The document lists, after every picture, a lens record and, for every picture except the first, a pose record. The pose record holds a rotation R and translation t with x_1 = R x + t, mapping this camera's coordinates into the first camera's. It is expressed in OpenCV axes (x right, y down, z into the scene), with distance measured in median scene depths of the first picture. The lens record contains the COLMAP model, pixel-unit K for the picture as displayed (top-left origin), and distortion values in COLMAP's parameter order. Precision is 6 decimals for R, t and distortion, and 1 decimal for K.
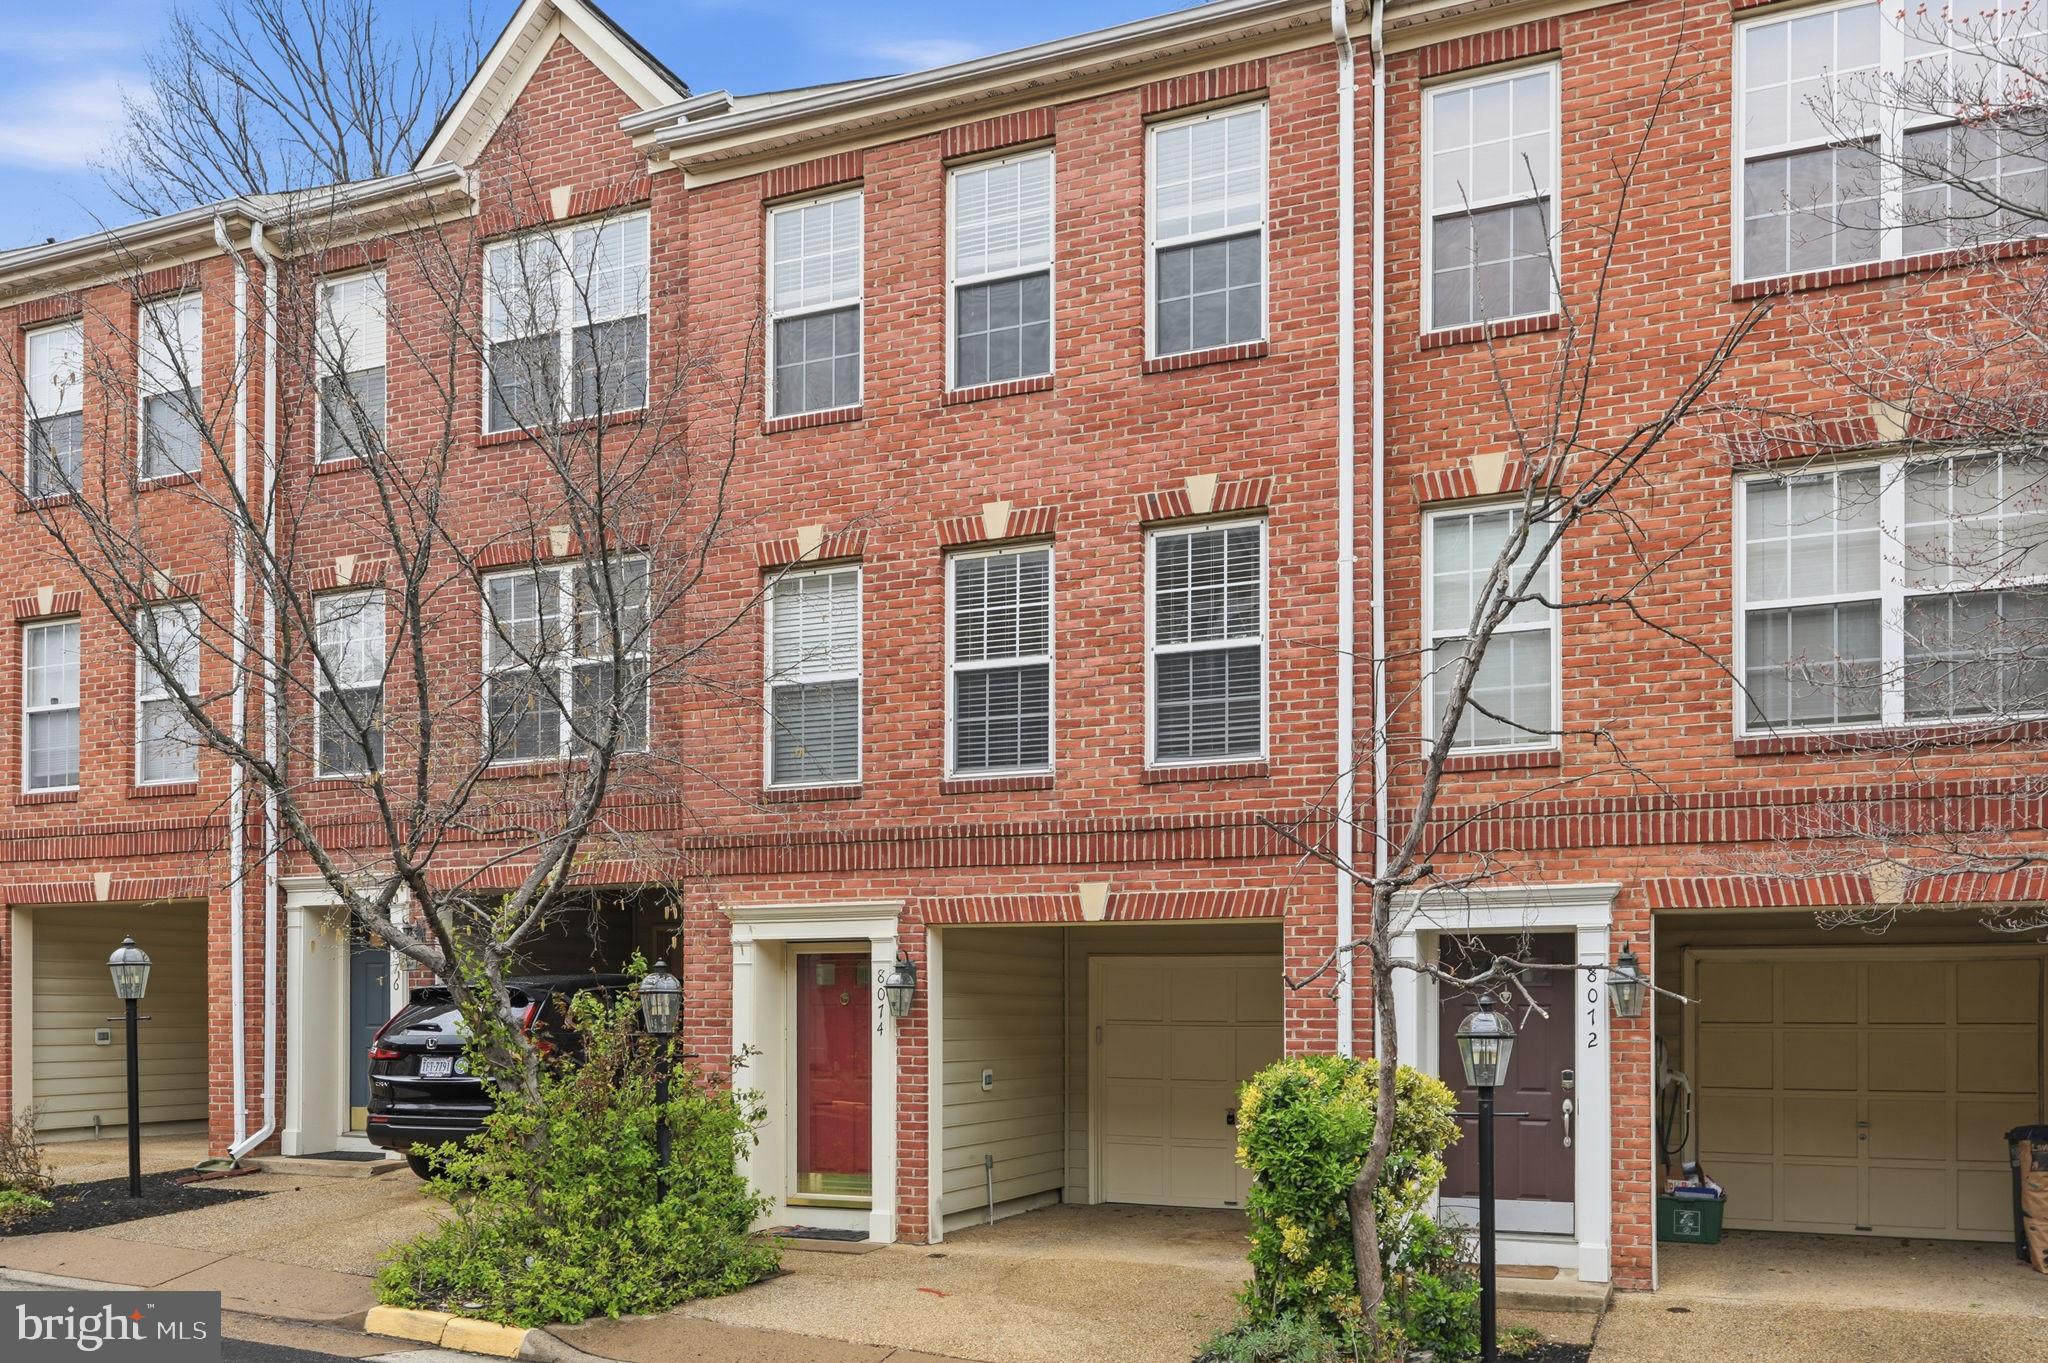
lens RADIAL K [[939.5, 0, 1024.4], [0, 939.5, 721.1], [0, 0, 1]] dist [0.000378, -0.000075]
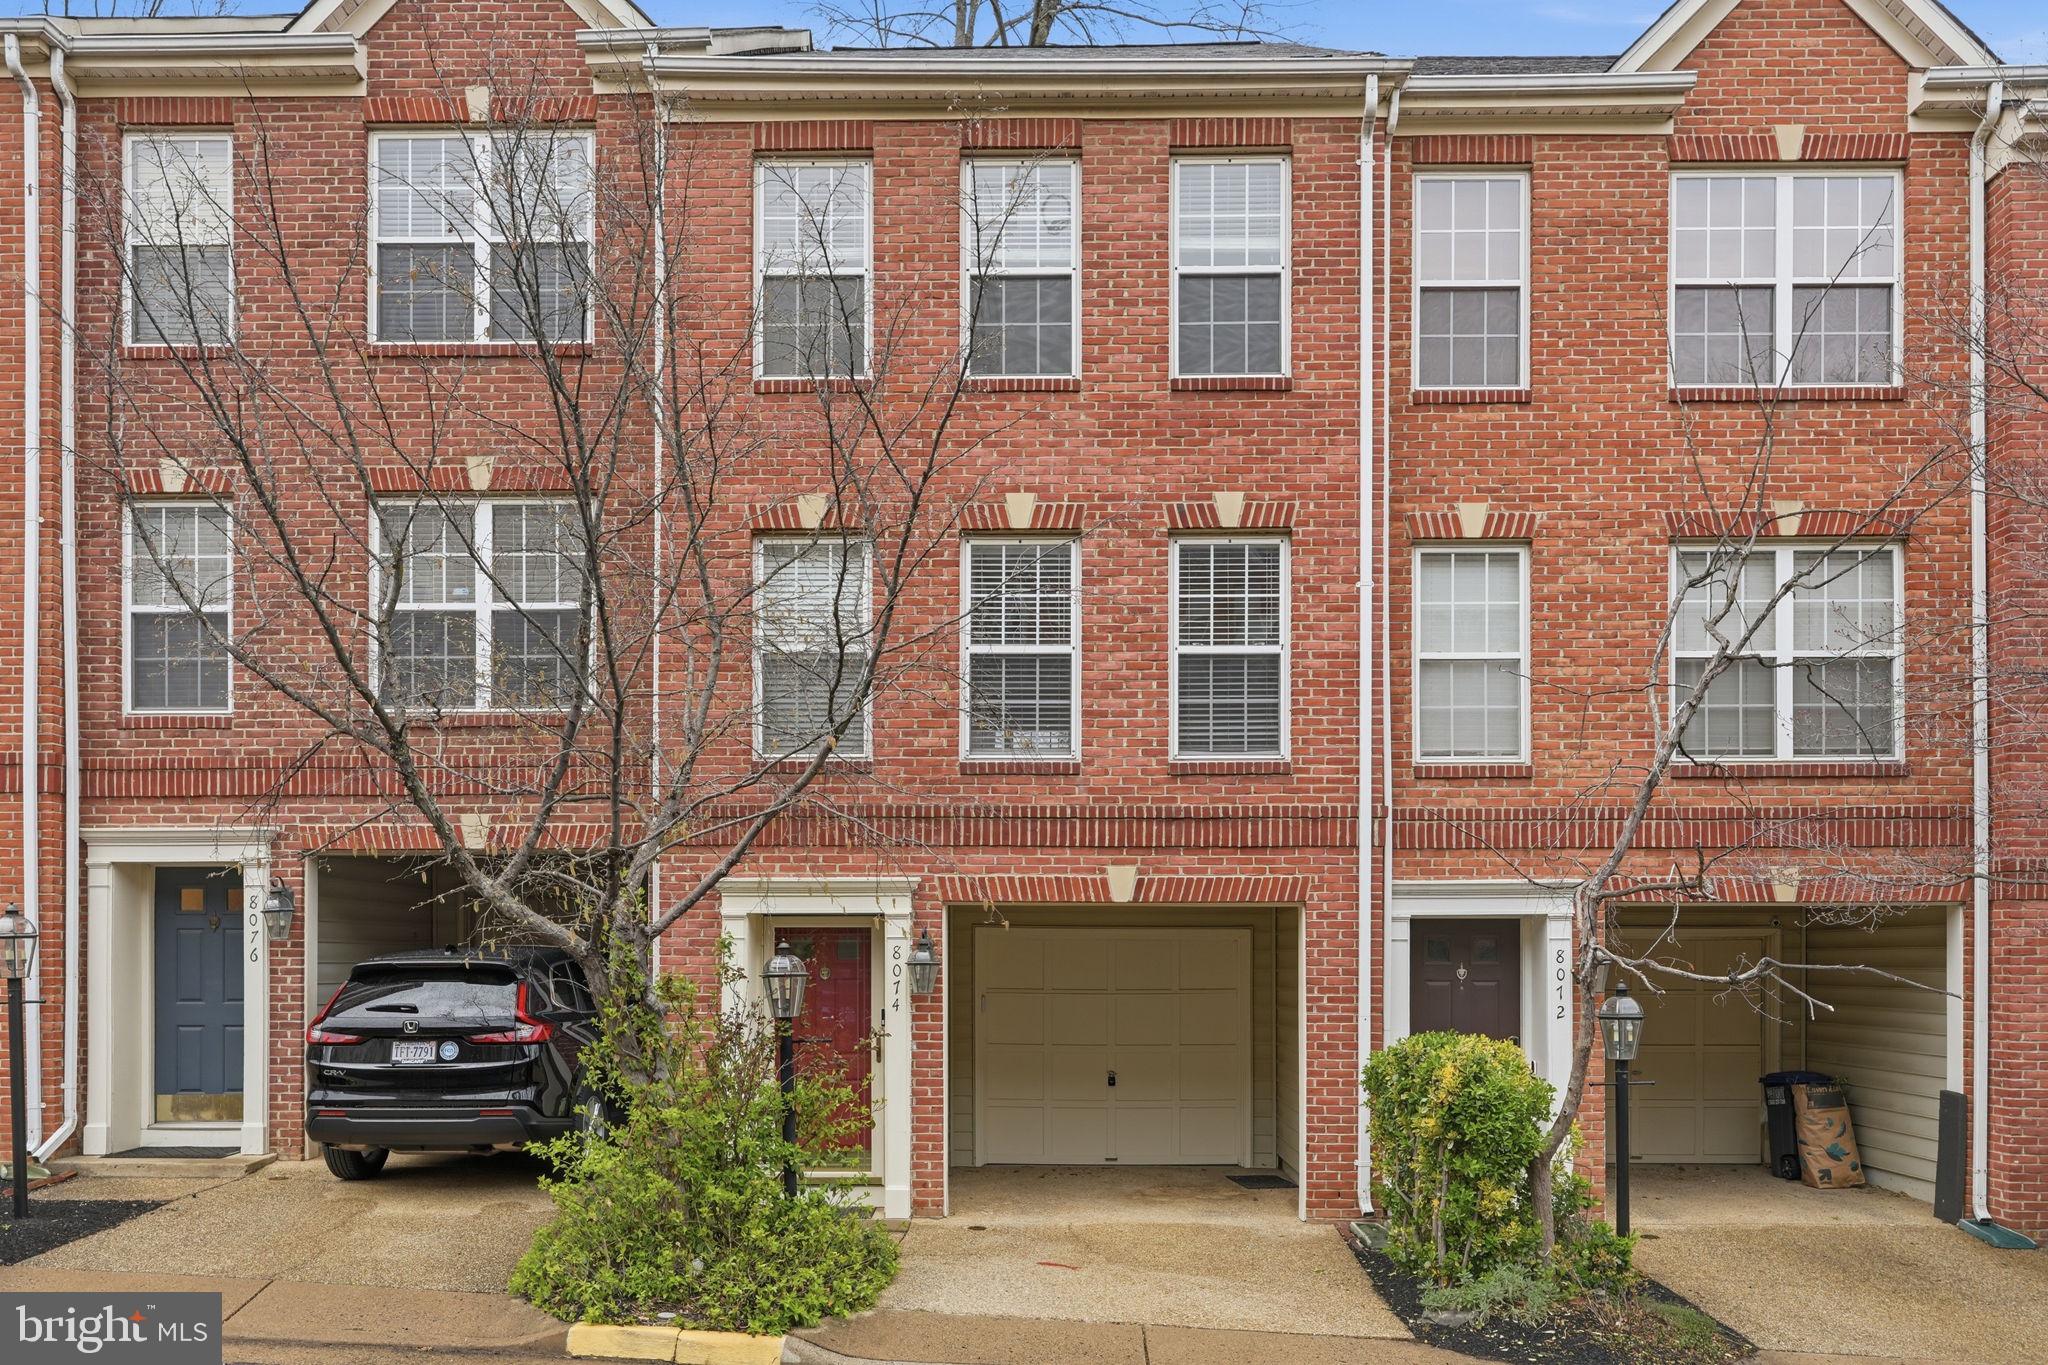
lens RADIAL K [[908.6, 0, 1021.8], [0, 908.6, 696.0], [0, 0, 1]] dist [0.000574, 0.000270]
pose [[0.974576, 0.063956, 0.214733, -0.257237], [-0.064450, 0.997910, -0.004711, -0.006593], [-0.214586, -0.009249, 0.976661, 0.025151]]
